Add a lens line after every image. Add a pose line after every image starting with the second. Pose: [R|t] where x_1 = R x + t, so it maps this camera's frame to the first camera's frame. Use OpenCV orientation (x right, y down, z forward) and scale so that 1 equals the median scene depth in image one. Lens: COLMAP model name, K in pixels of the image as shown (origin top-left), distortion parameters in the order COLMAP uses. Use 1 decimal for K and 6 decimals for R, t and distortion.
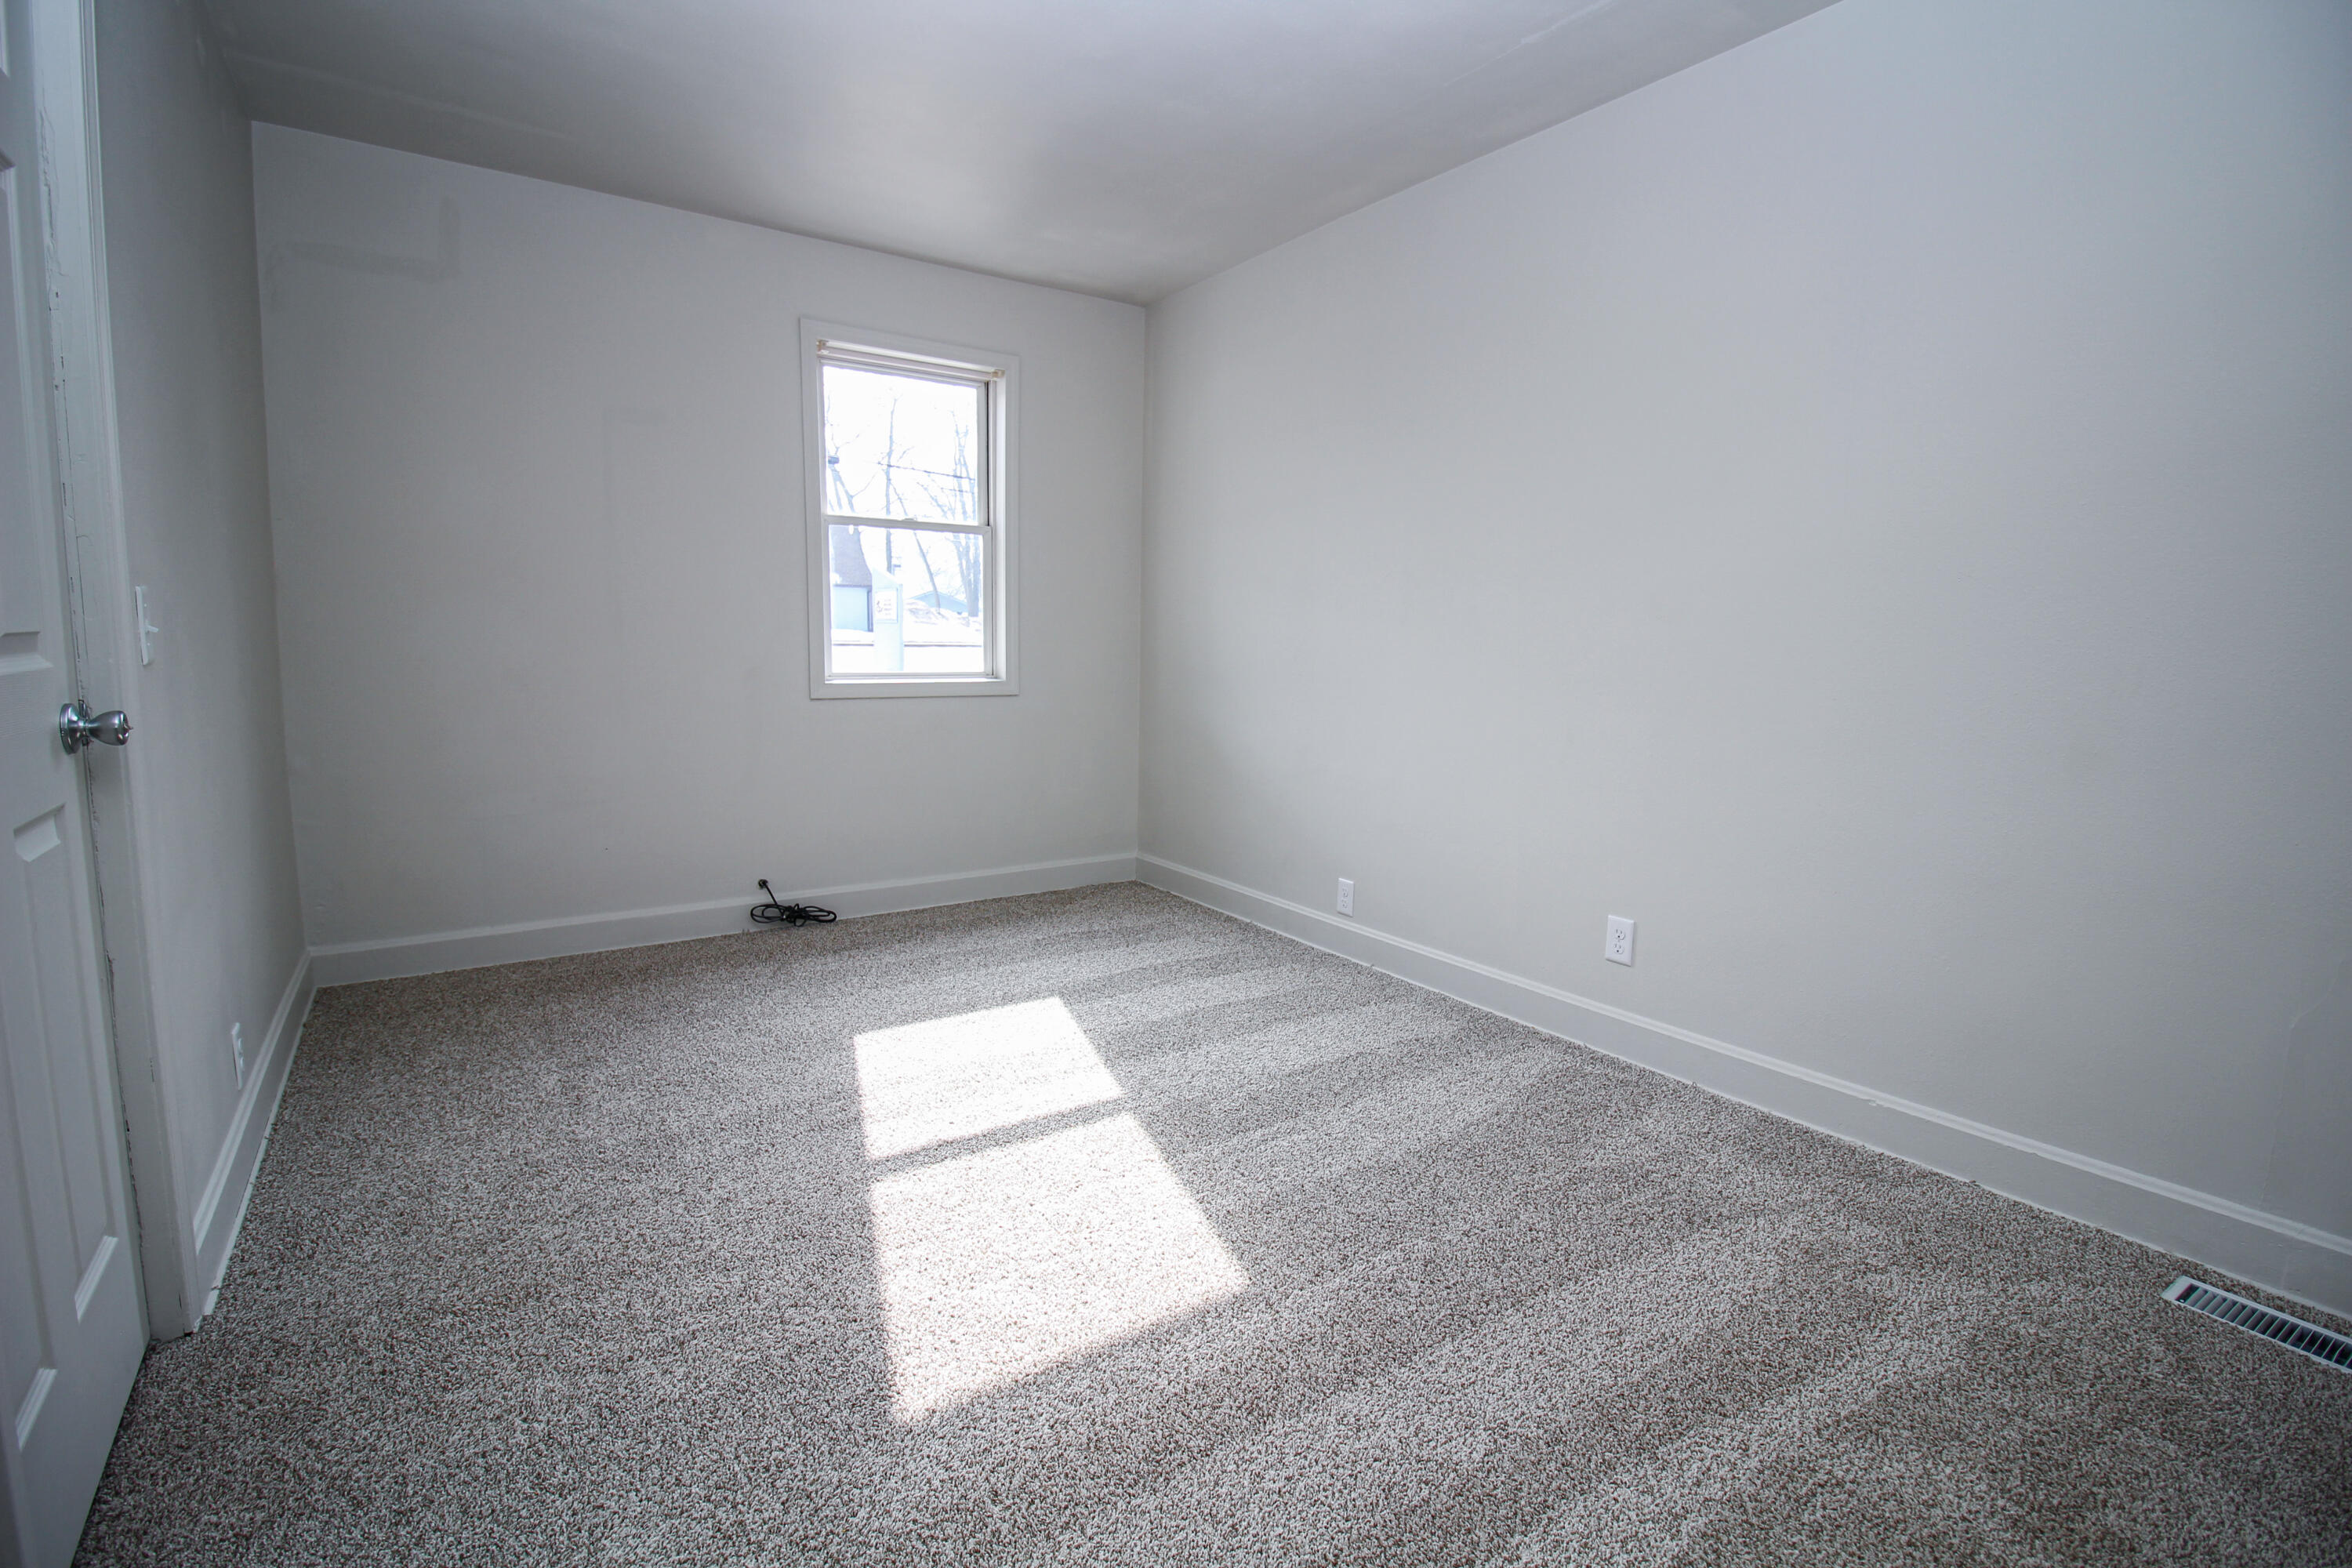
lens RADIAL K [[1095.6, 0, 1176.2], [0, 1095.6, 774.7], [0, 0, 1]] dist [-0.000762, -0.011952]
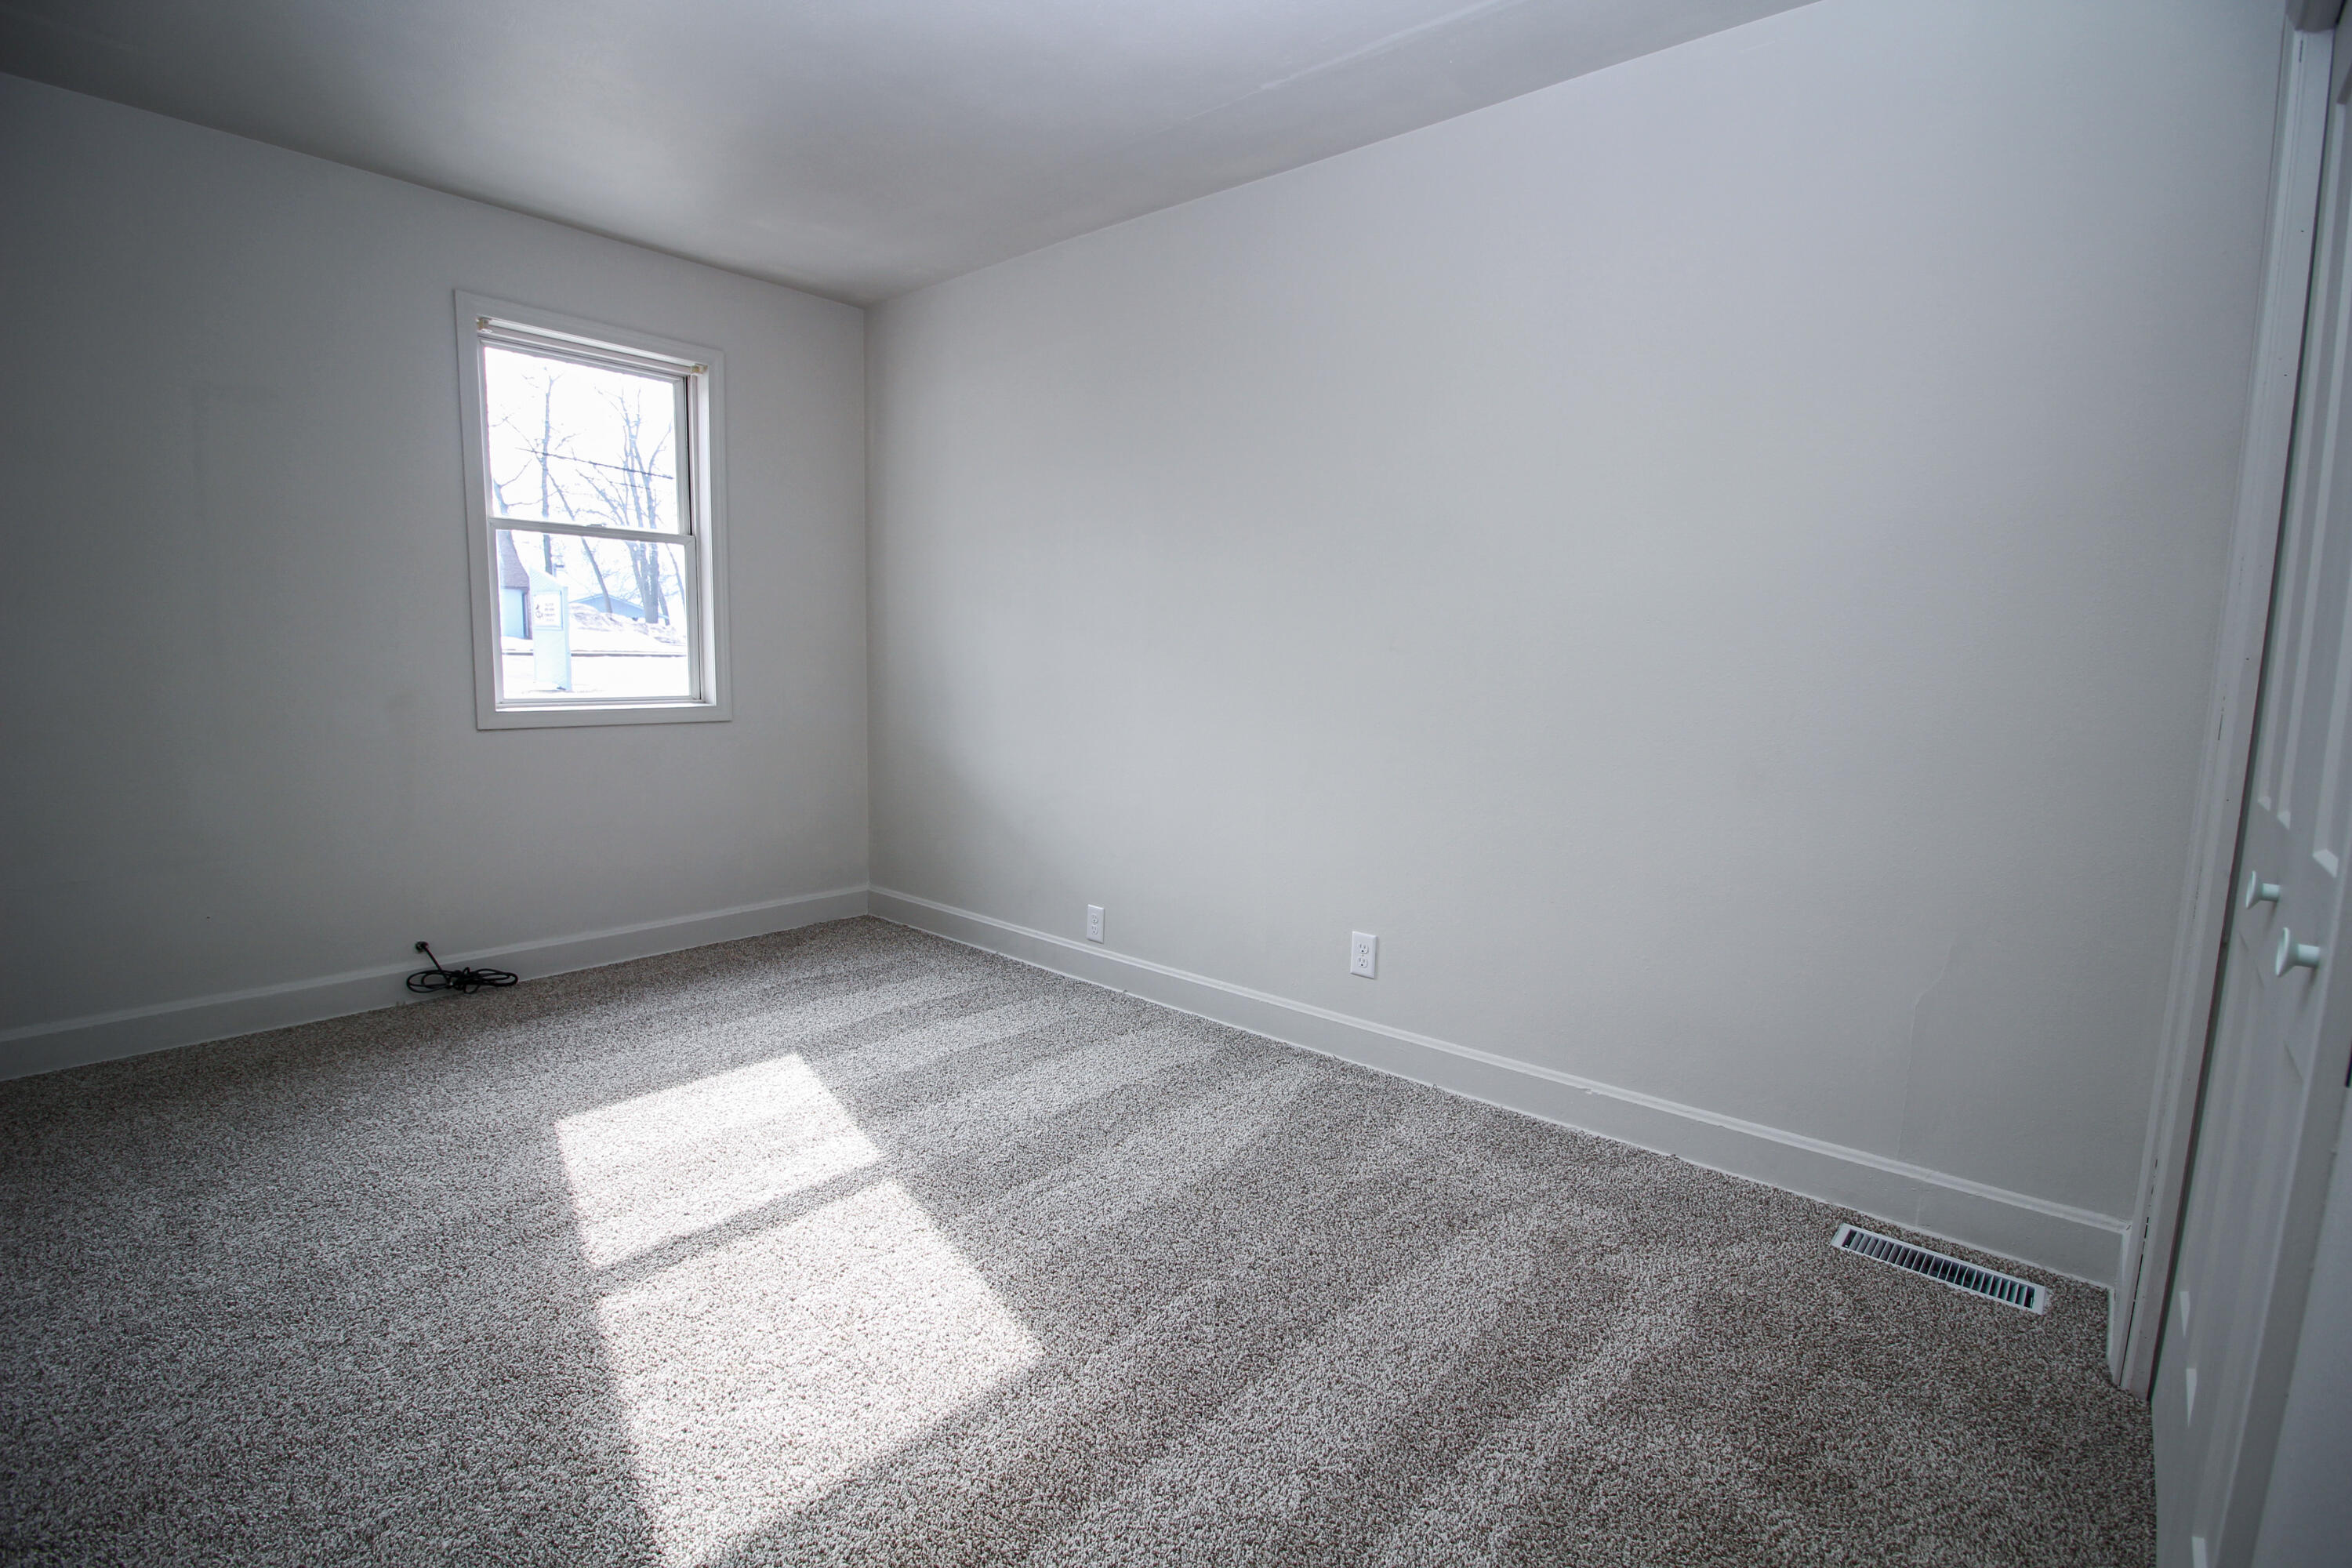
lens RADIAL K [[1095.6, 0, 1179.6], [0, 1095.6, 783.8], [0, 0, 1]] dist [-0.000762, -0.011952]
pose [[0.965084, -0.026167, 0.260630, -0.046359], [0.026258, 0.999650, 0.003131, -0.027523], [-0.260620, 0.003821, 0.965434, 0.039102]]
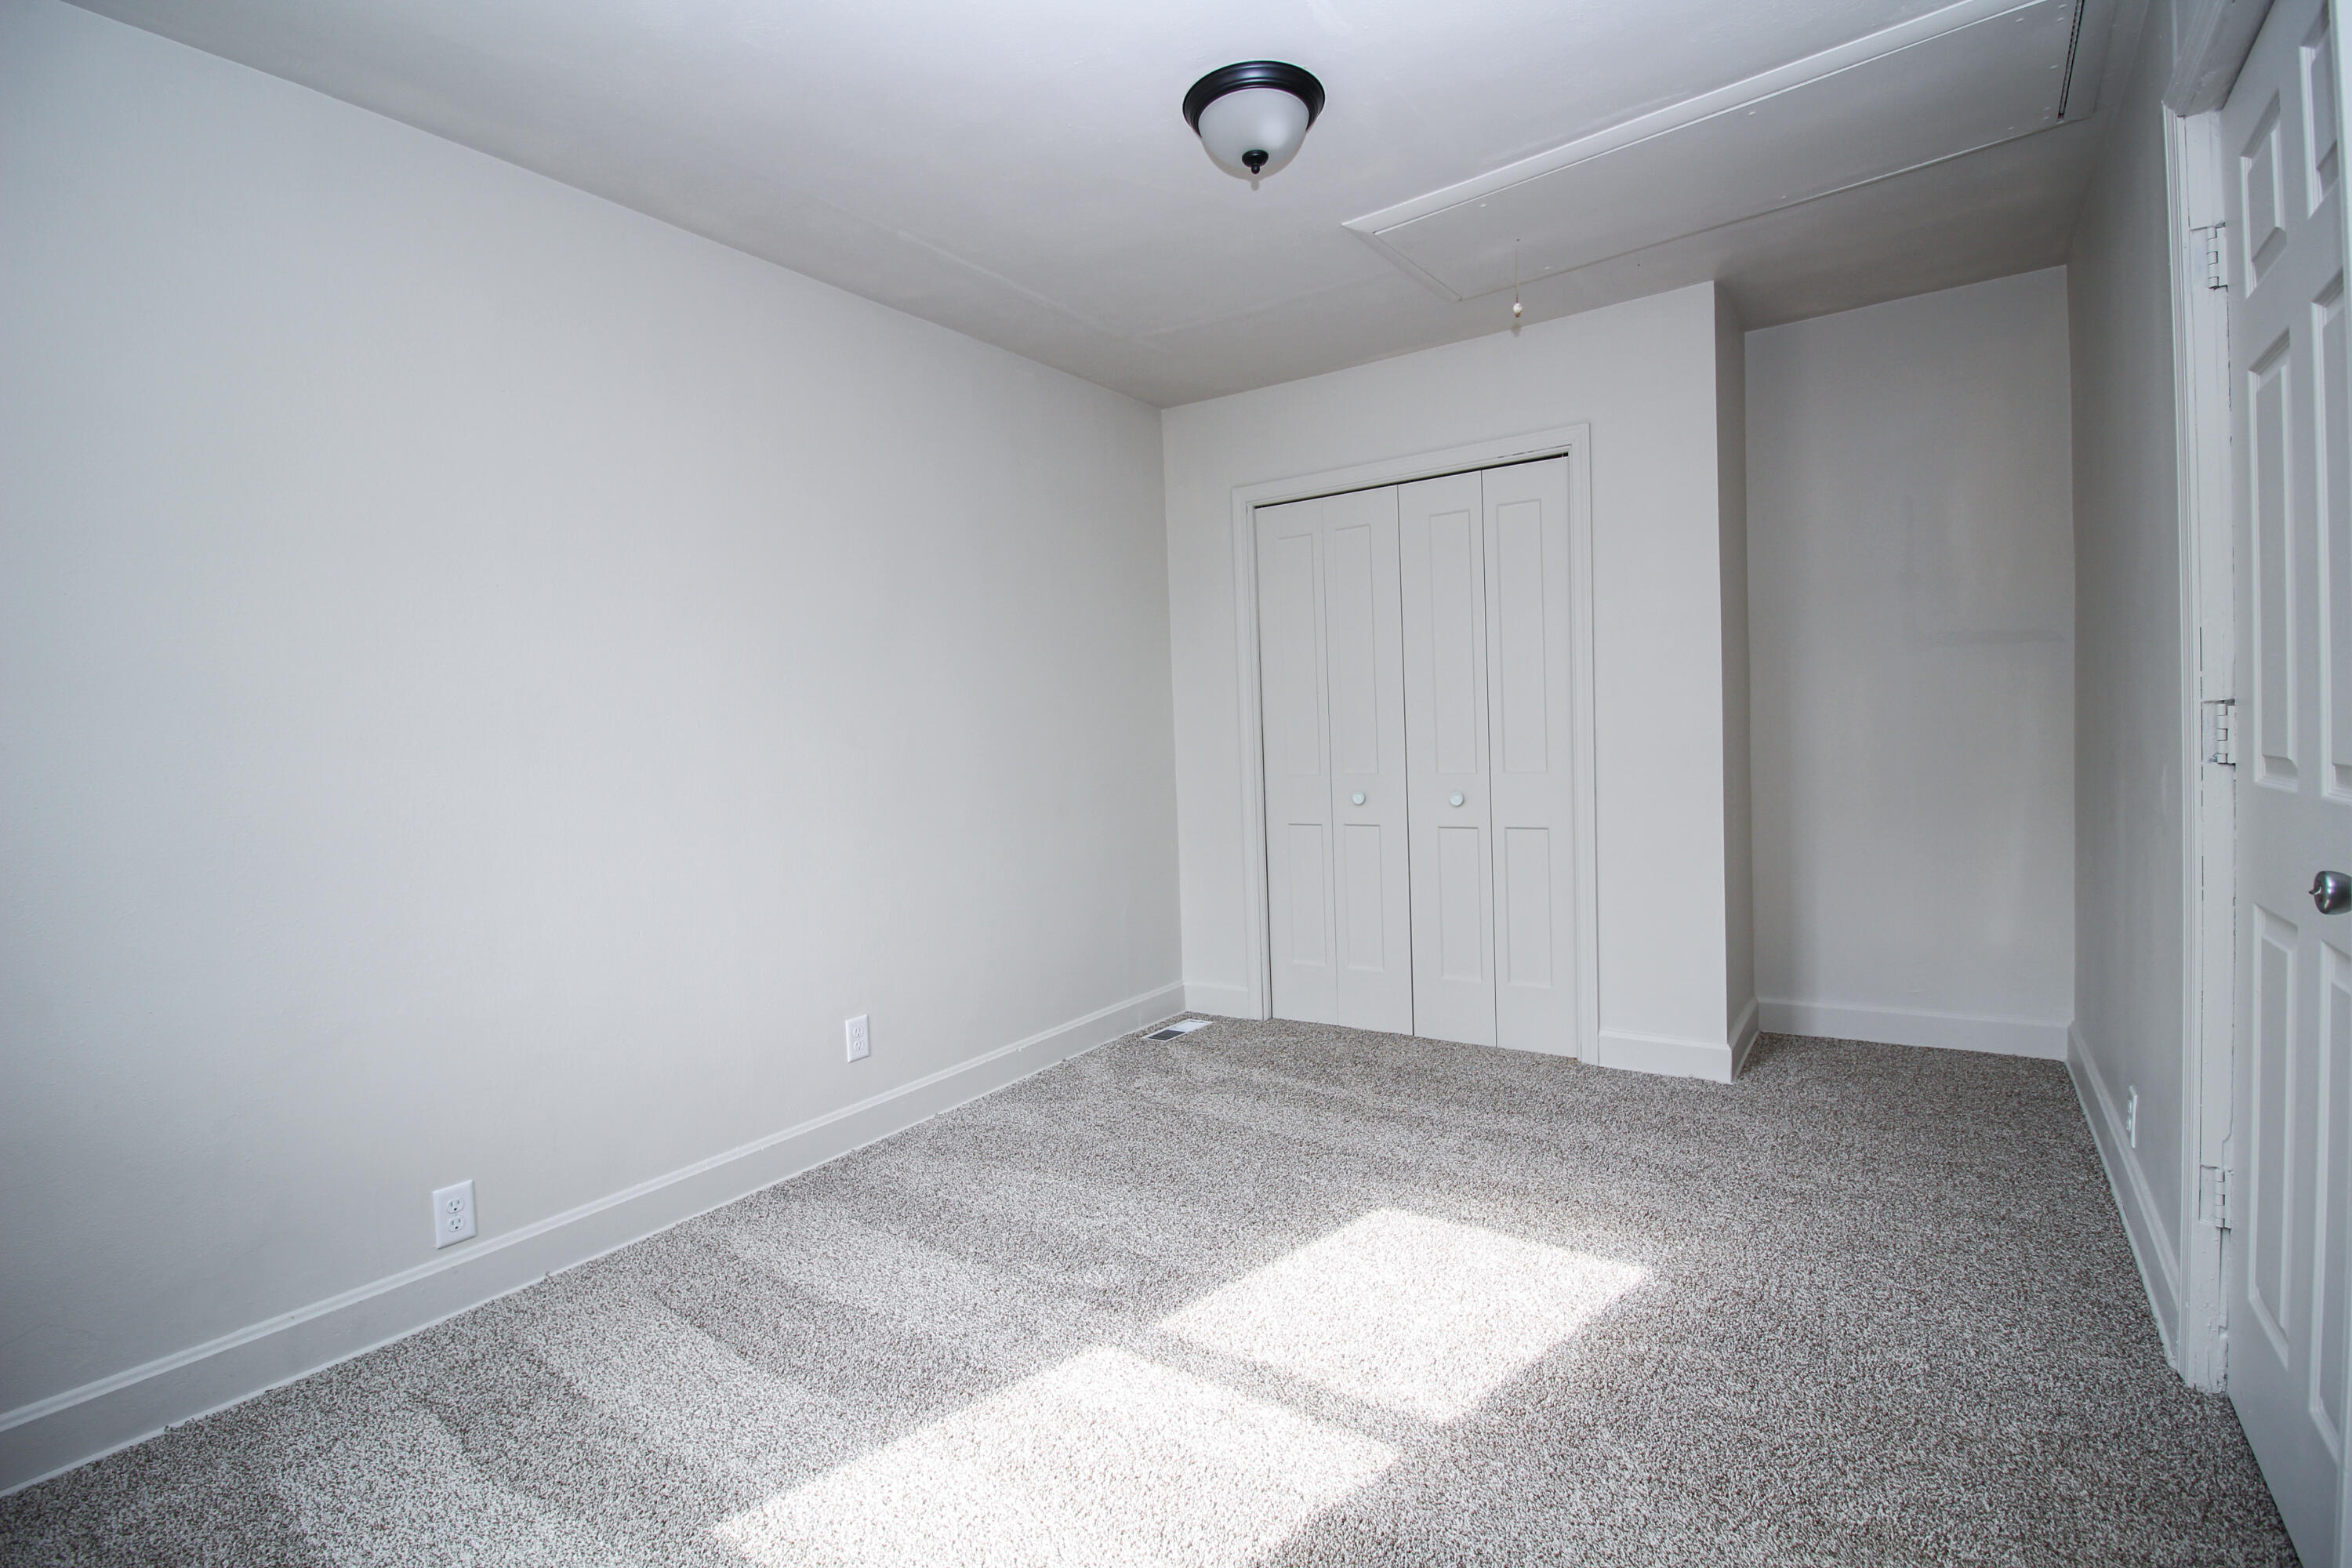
lens RADIAL K [[1095.6, 0, 1166.6], [0, 1095.6, 778.0], [0, 0, 1]] dist [-0.000762, -0.011952]
pose [[-0.362300, -0.041521, 0.931136, -0.949270], [0.151439, 0.983110, 0.102763, -0.226967], [-0.919676, 0.178241, -0.349893, 1.391041]]
